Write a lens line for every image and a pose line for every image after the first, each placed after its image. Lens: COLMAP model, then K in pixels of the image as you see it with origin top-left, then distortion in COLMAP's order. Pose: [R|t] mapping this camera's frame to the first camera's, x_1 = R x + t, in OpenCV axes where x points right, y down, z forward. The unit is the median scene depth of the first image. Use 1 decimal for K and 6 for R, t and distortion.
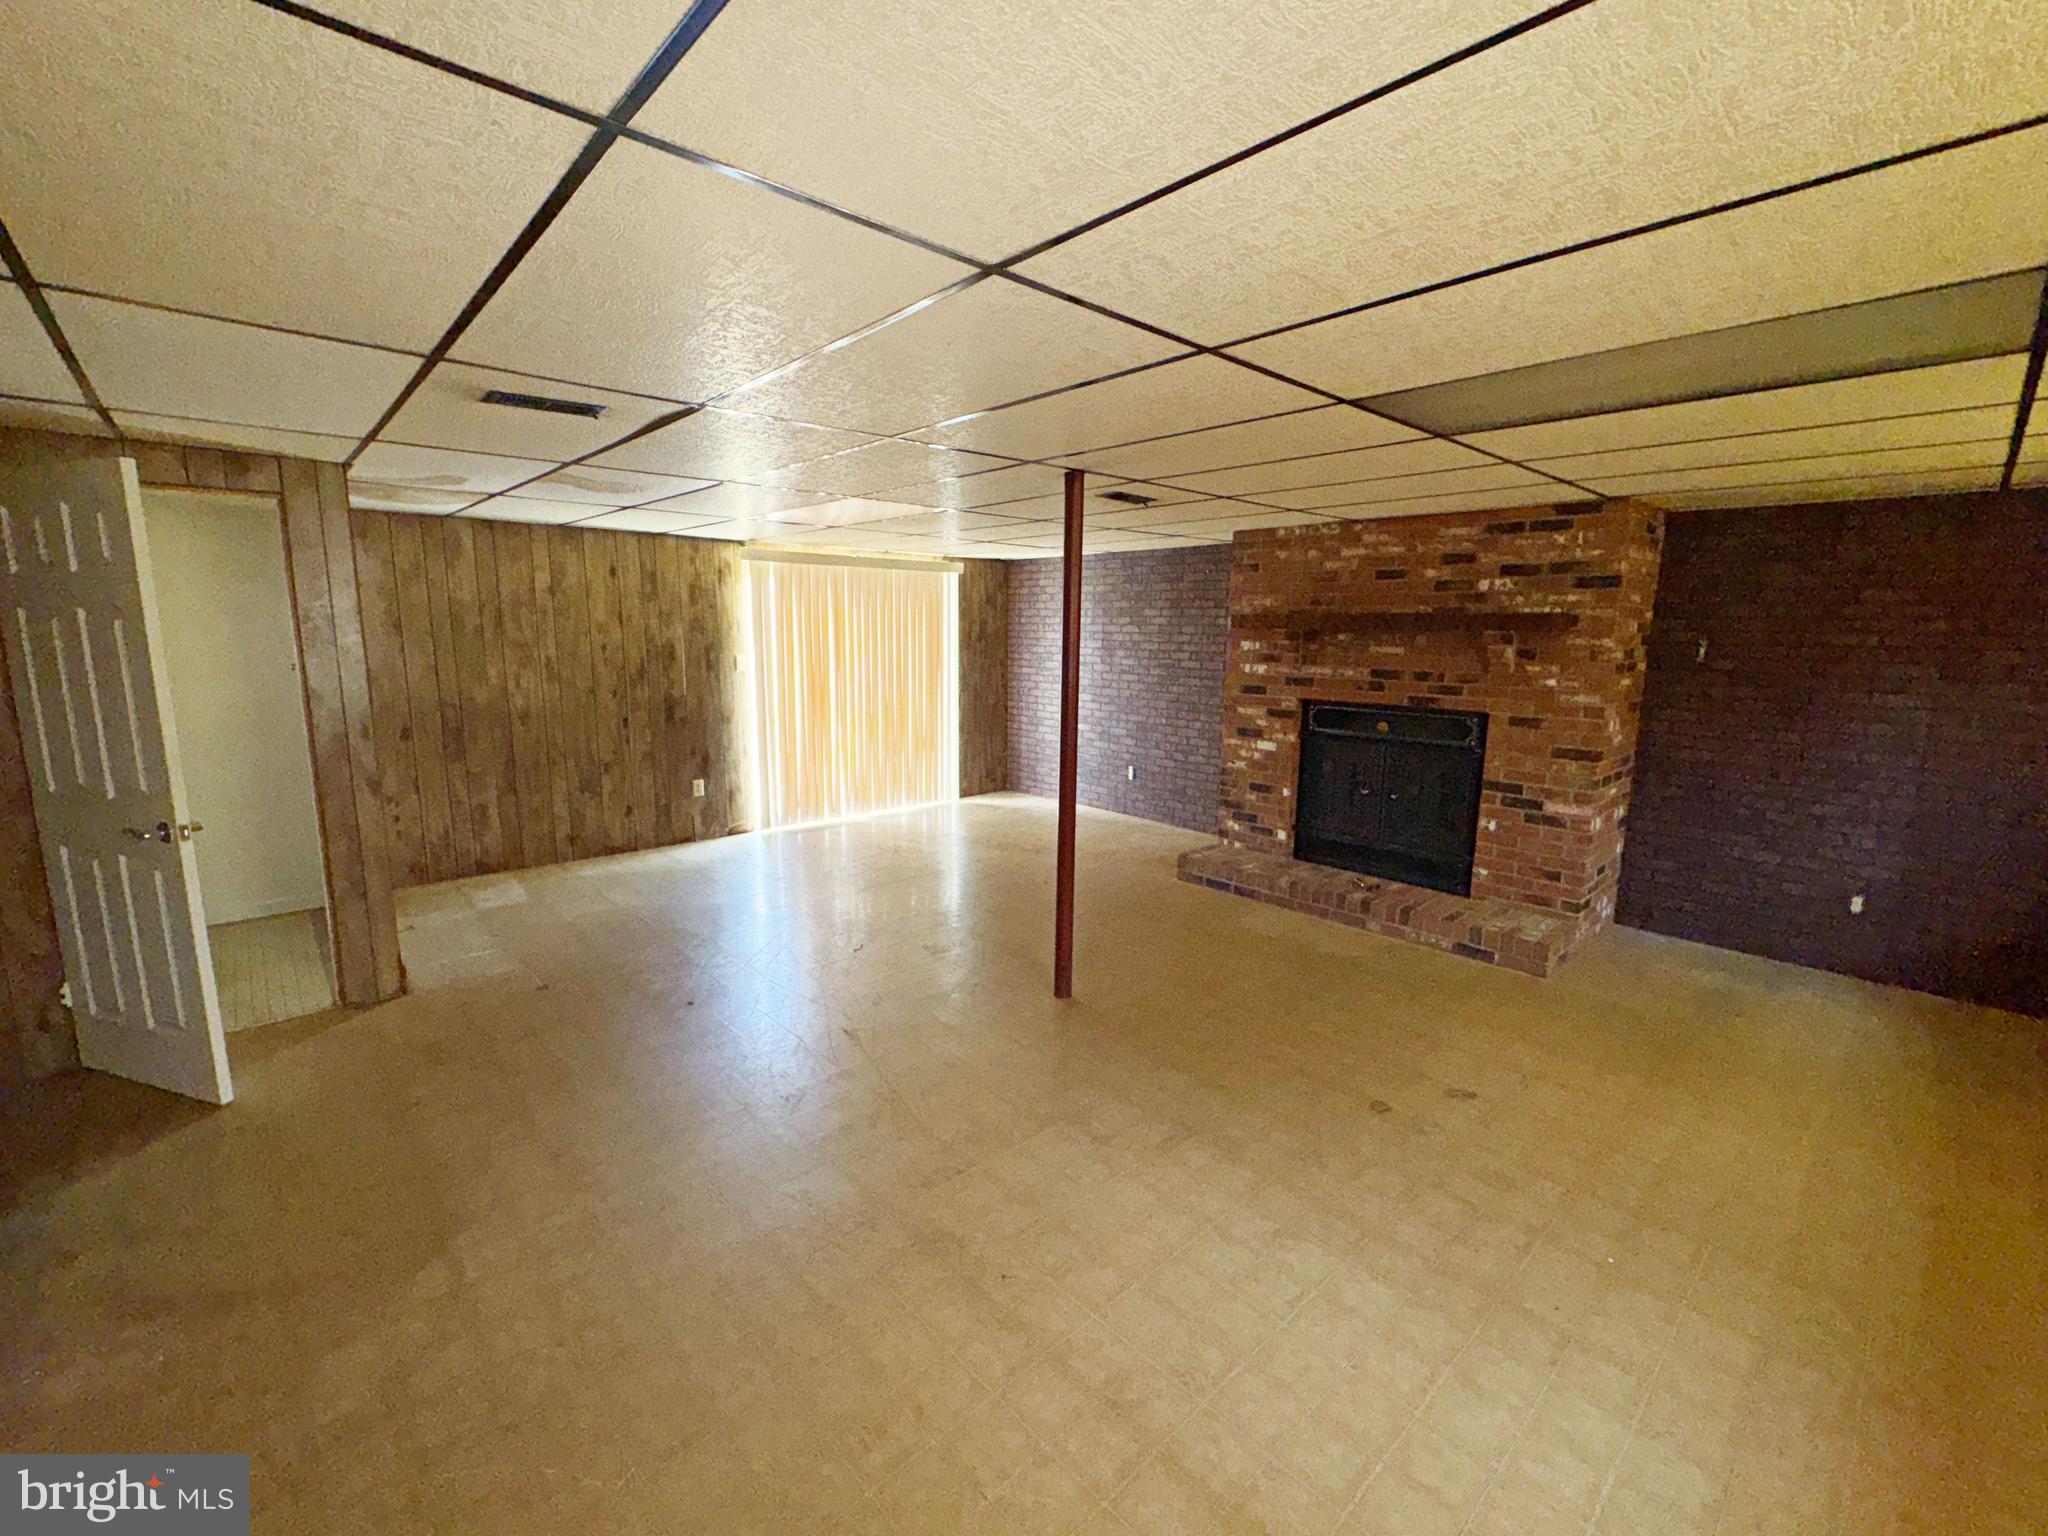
lens RADIAL K [[868.3, 0, 1024.8], [0, 868.3, 760.6], [0, 0, 1]] dist [-0.002563, -0.000265]
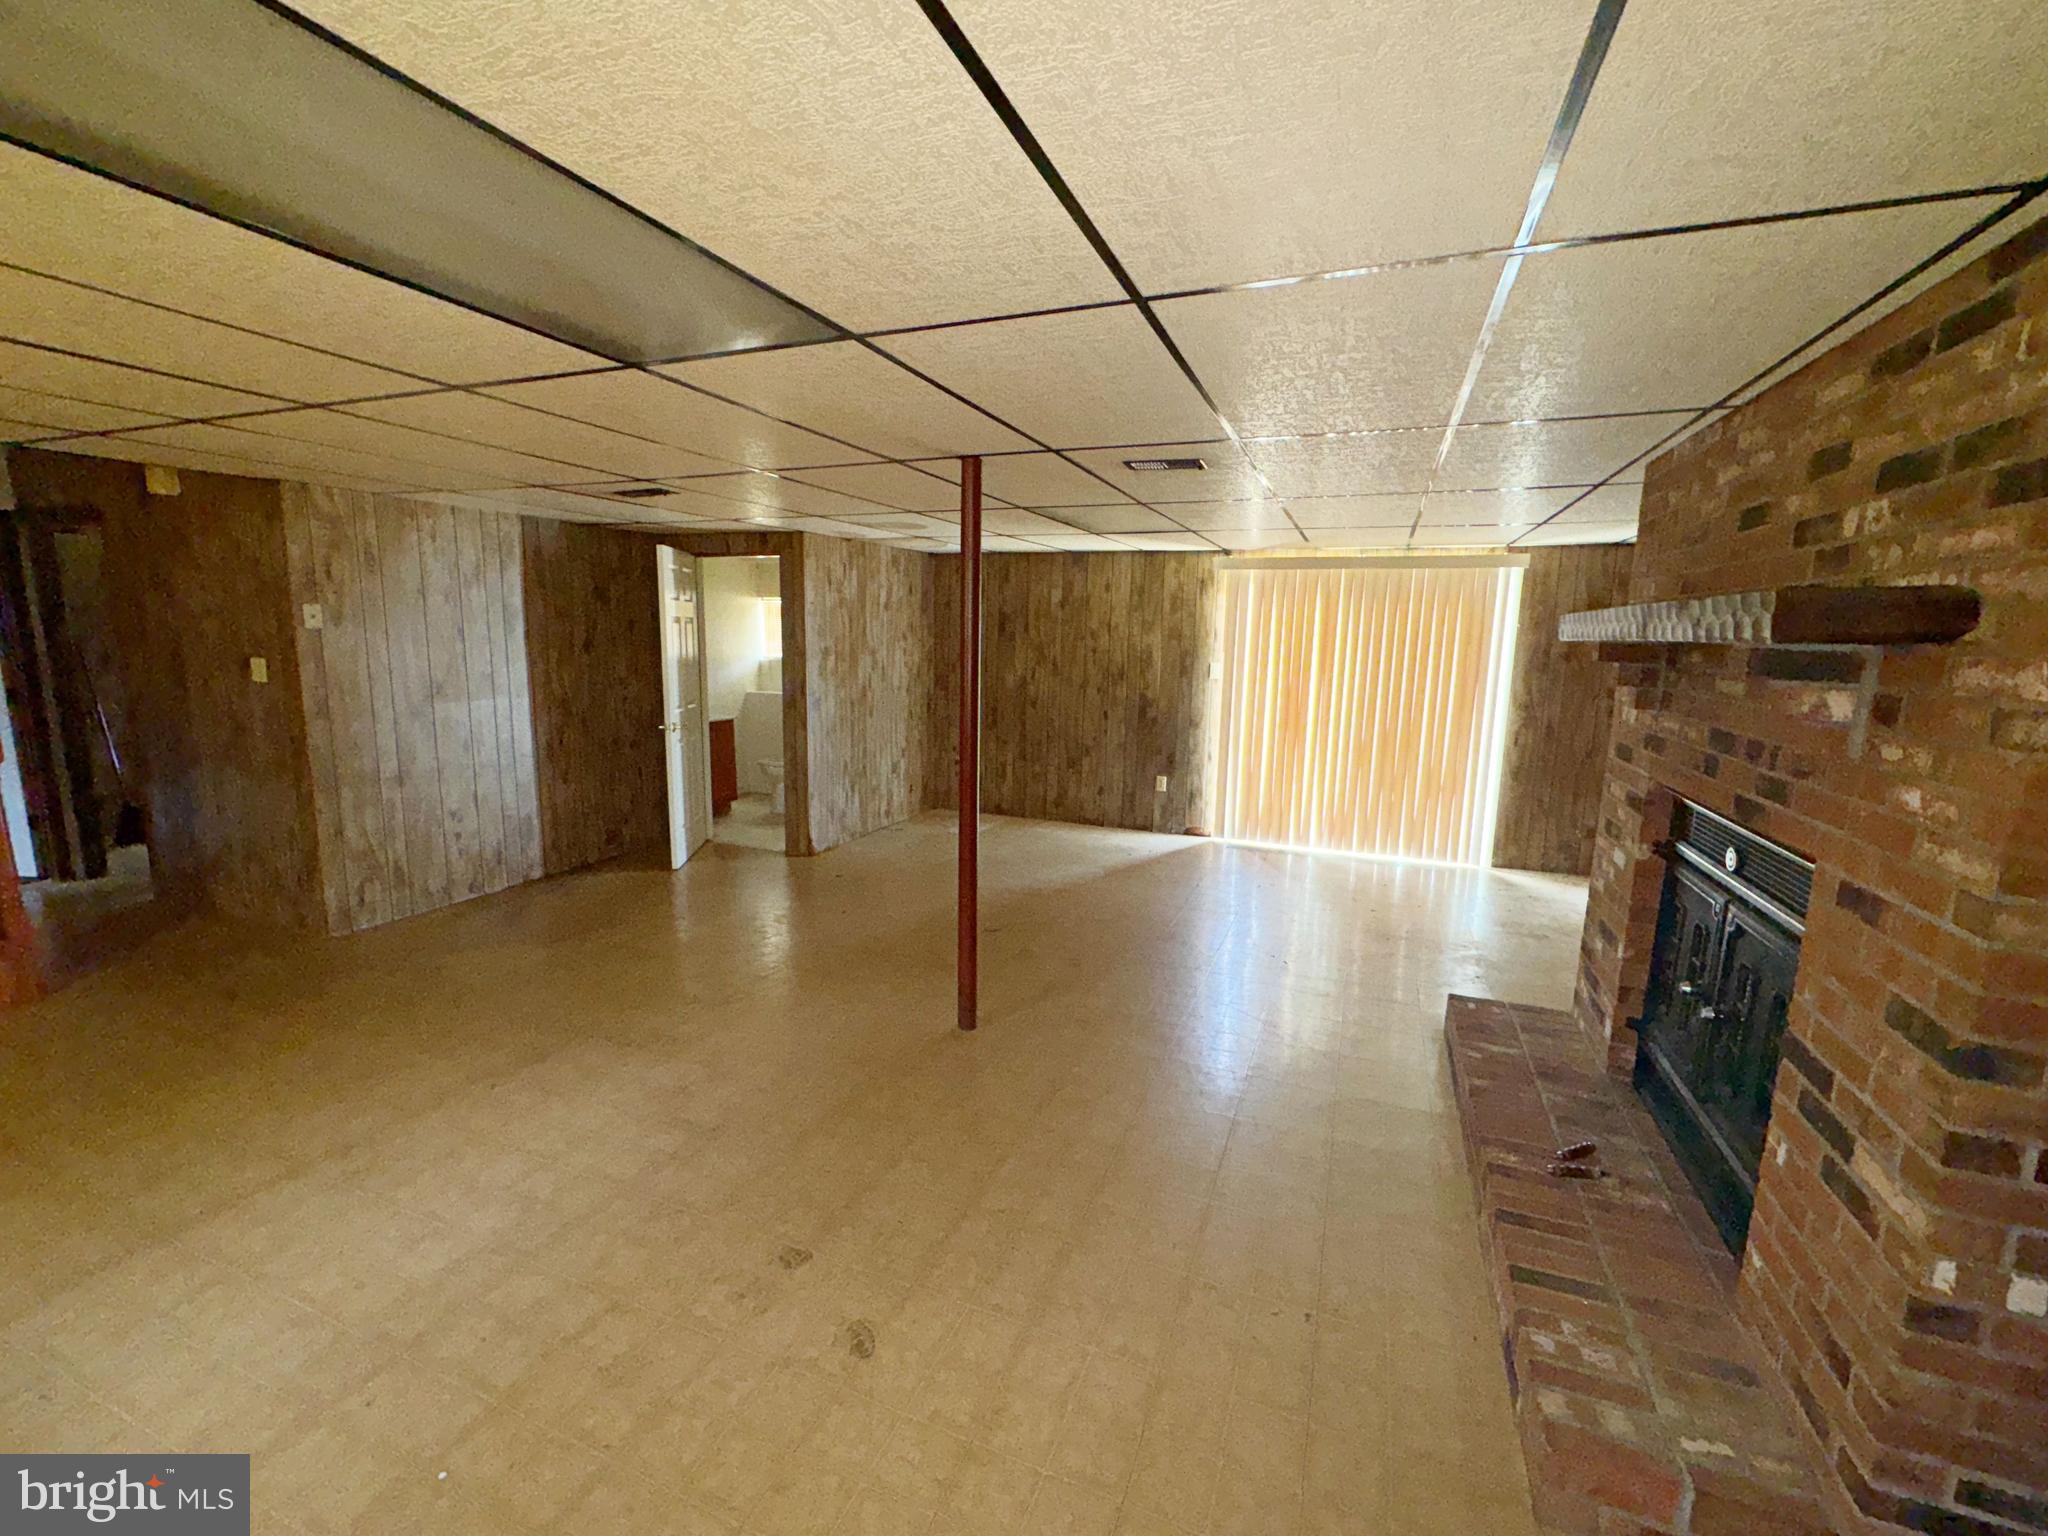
lens RADIAL K [[864.3, 0, 1021.3], [0, 864.3, 764.0], [0, 0, 1]] dist [-0.001634, -0.000281]
pose [[0.425395, 0.138955, -0.894277, 0.600050], [-0.153674, 0.984883, 0.079934, -0.061334], [0.891865, 0.103423, 0.440318, 0.435387]]
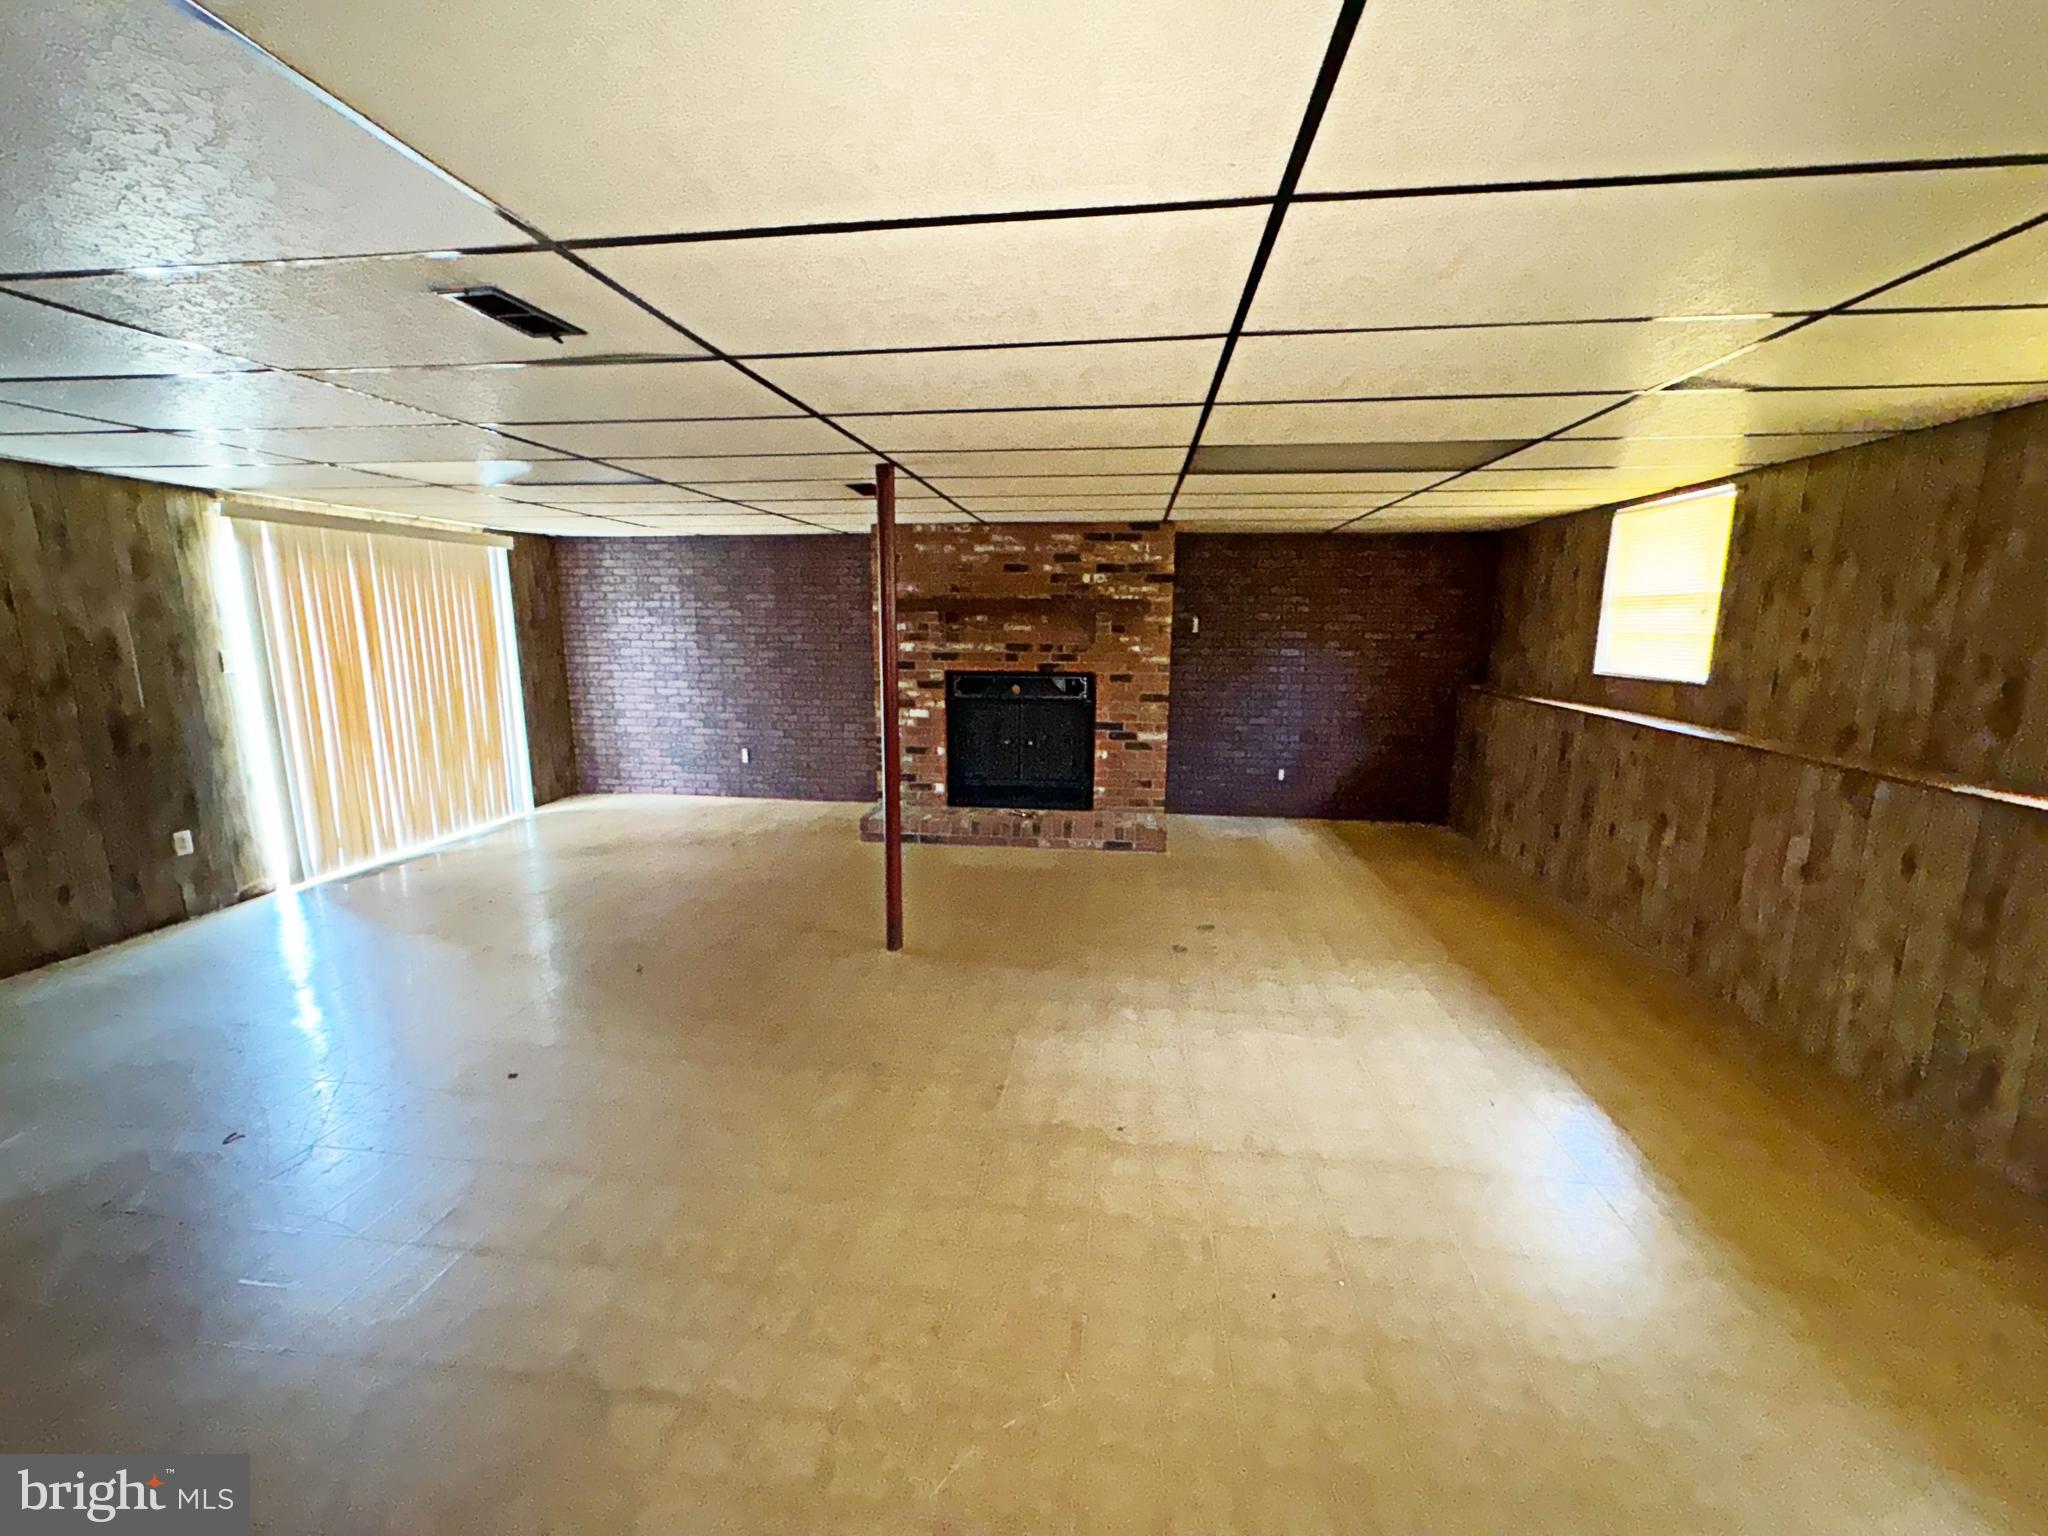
lens RADIAL K [[821.0, 0, 1029.9], [0, 821.0, 761.2], [0, 0, 1]] dist [-0.002924, -0.000374]
pose [[0.757920, -0.117202, 0.641733, -0.324059], [0.101645, 0.992931, 0.061296, -0.005723], [-0.644380, 0.018771, 0.764475, 0.070279]]
